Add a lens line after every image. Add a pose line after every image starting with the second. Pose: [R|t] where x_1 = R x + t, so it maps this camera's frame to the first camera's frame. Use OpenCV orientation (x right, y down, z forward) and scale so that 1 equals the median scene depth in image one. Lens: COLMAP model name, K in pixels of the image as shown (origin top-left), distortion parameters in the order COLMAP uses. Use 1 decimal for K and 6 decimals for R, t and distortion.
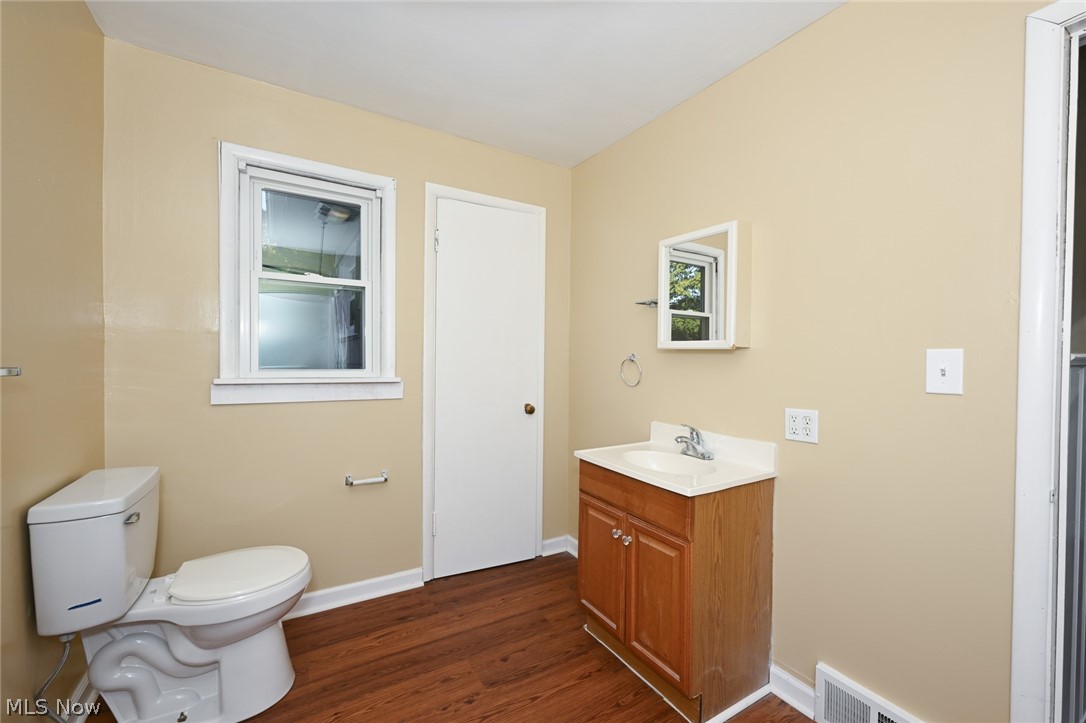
lens RADIAL K [[434.0, 0, 538.4], [0, 434.0, 362.6], [0, 0, 1]] dist [0.000364, 0.000180]
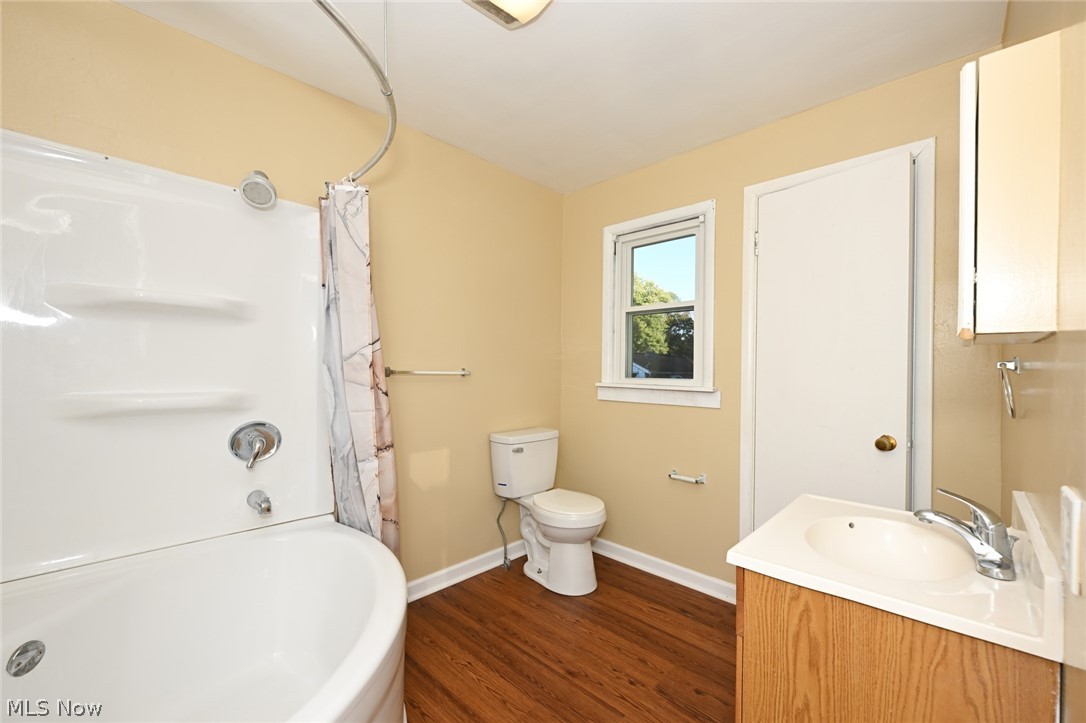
lens RADIAL K [[434.0, 0, 538.4], [0, 434.0, 362.6], [0, 0, 1]] dist [0.000364, 0.000180]
pose [[0.274018, -0.021194, -0.961491, 0.663037], [-0.012666, 0.999591, -0.025643, 0.008004], [0.961641, 0.019205, 0.273638, 0.364510]]
